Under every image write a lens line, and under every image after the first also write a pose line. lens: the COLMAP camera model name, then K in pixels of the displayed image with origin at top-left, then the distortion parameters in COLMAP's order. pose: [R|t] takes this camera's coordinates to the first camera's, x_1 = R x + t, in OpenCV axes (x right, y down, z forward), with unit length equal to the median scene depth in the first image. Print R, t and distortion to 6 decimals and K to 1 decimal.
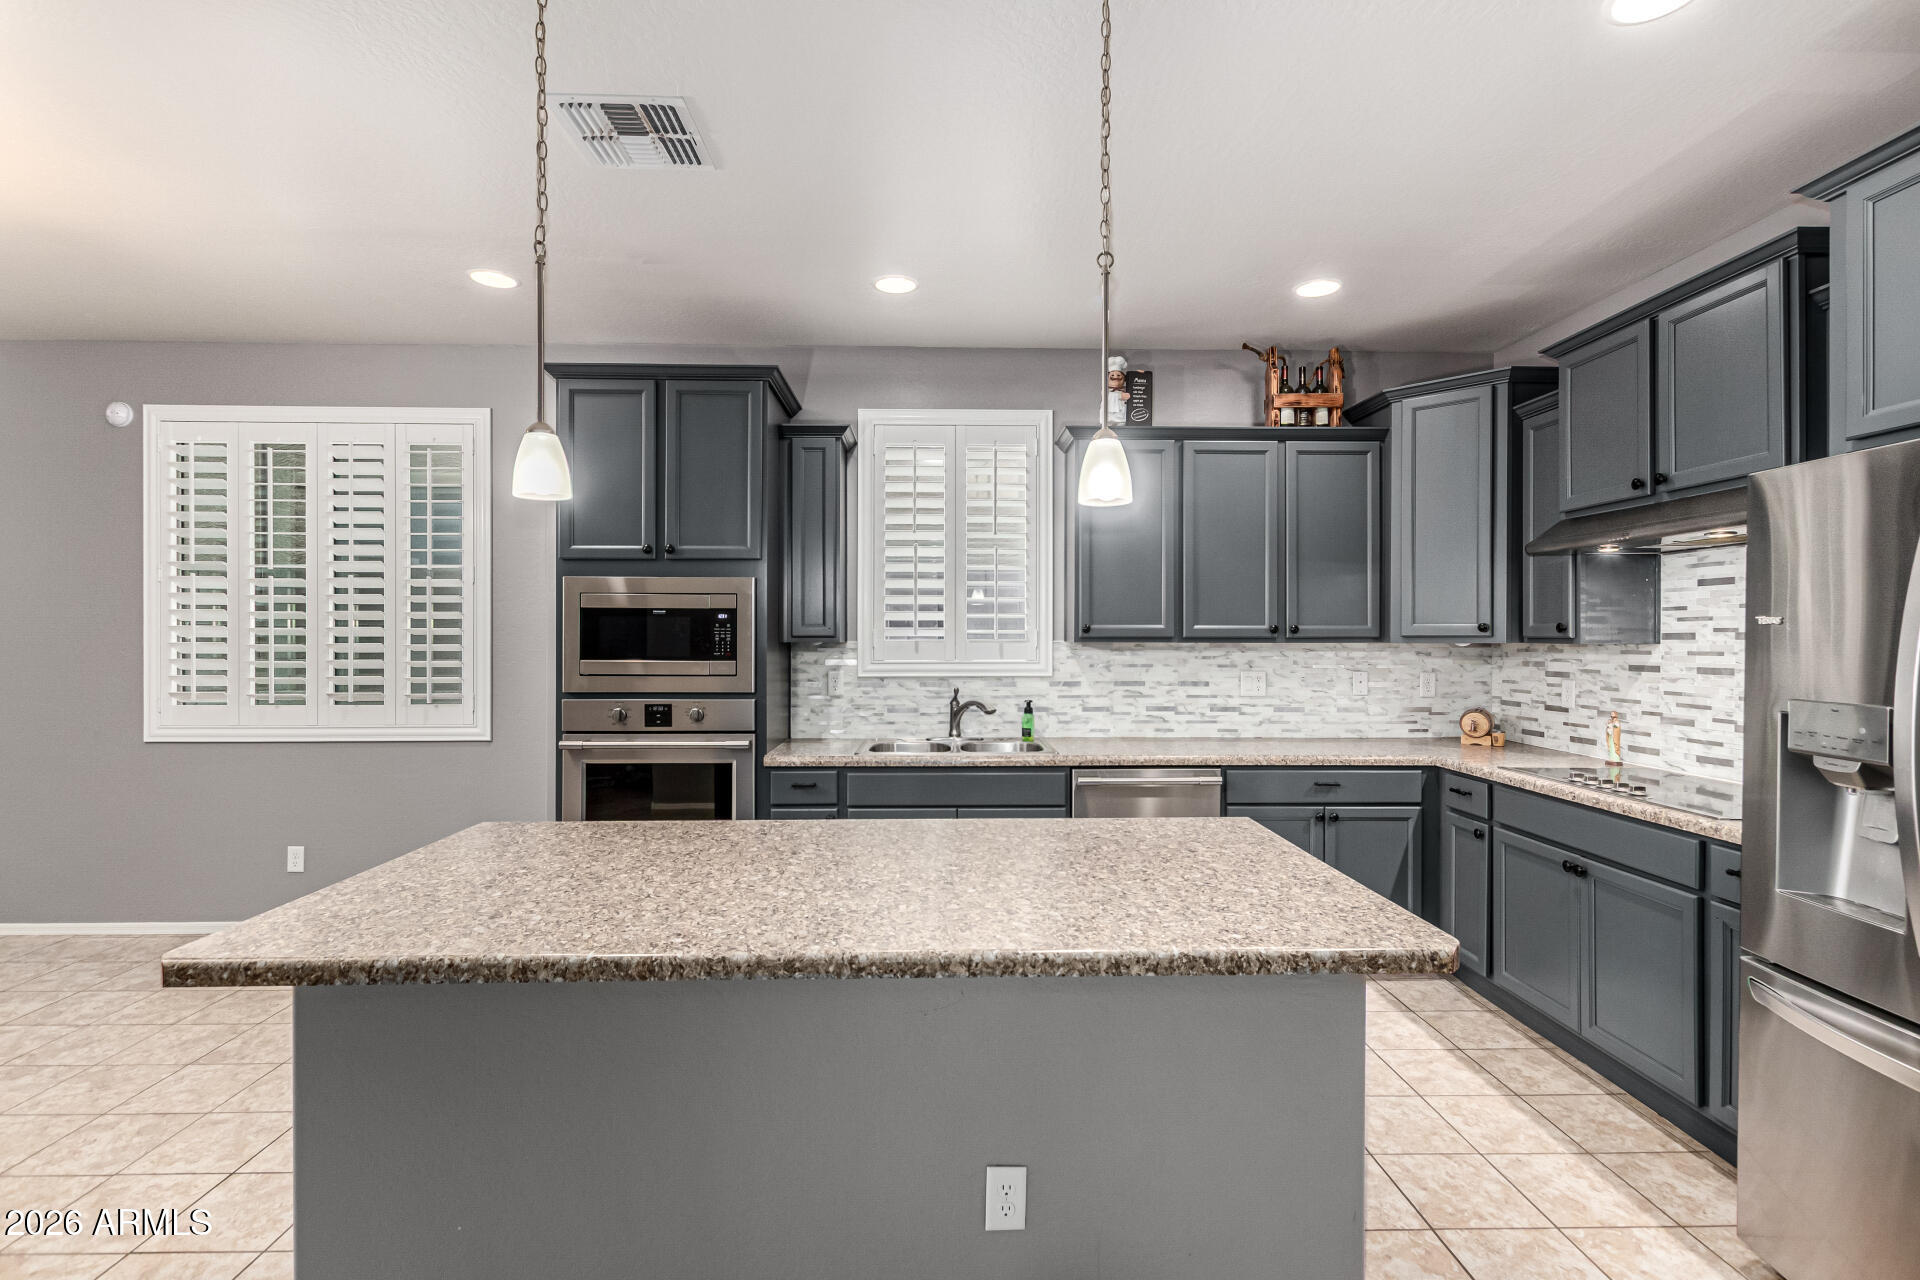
lens RADIAL K [[895.8, 0, 950.3], [0, 895.8, 633.2], [0, 0, 1]] dist [0.006951, -0.001251]
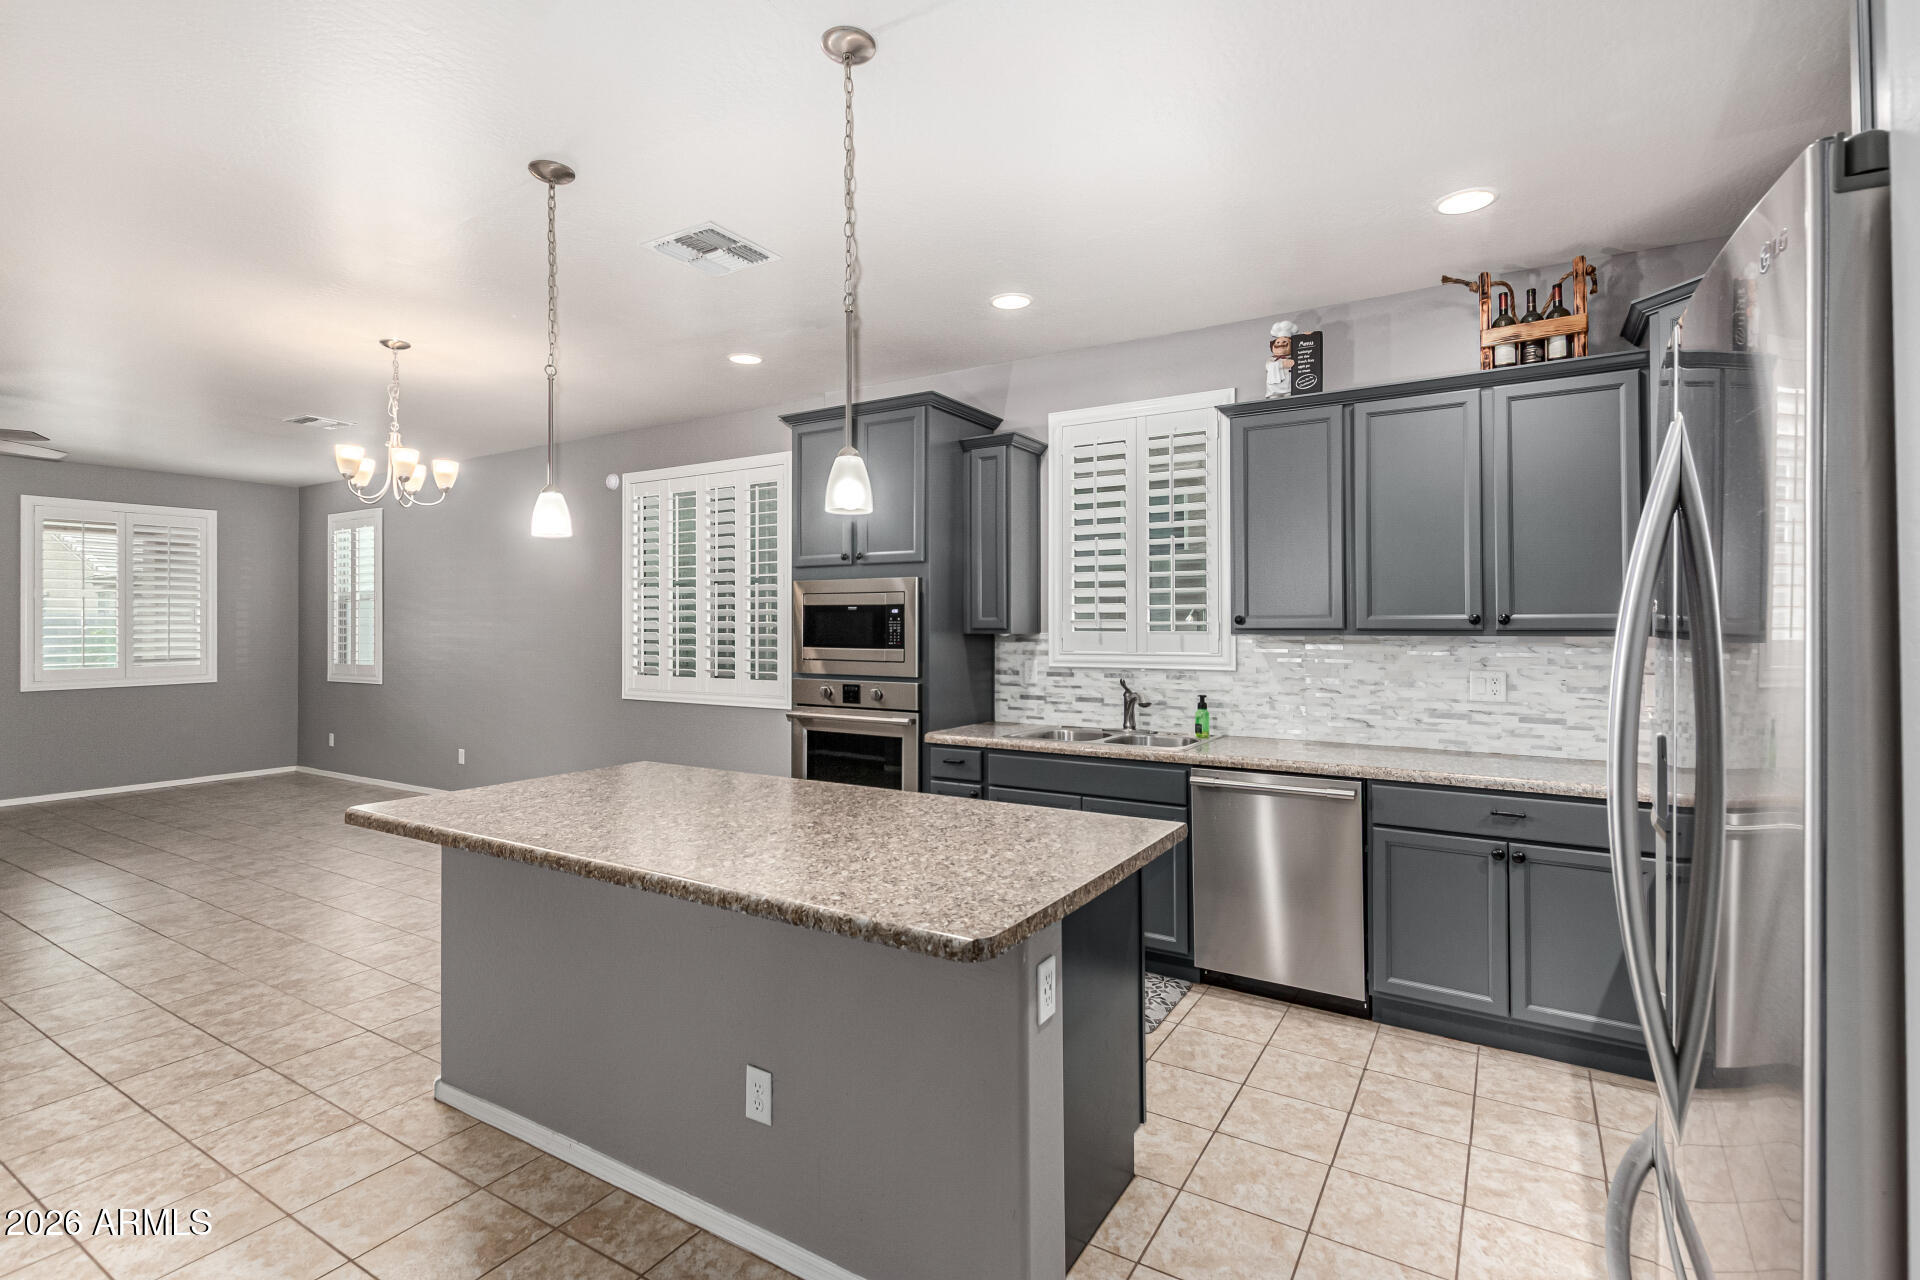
lens RADIAL K [[895.8, 0, 930.5], [0, 895.8, 608.3], [0, 0, 1]] dist [0.006951, -0.001251]
pose [[0.835846, -0.012465, -0.548822, 0.389228], [0.003458, 0.999842, -0.017441, -0.001979], [0.548953, 0.012680, 0.835757, 0.045074]]
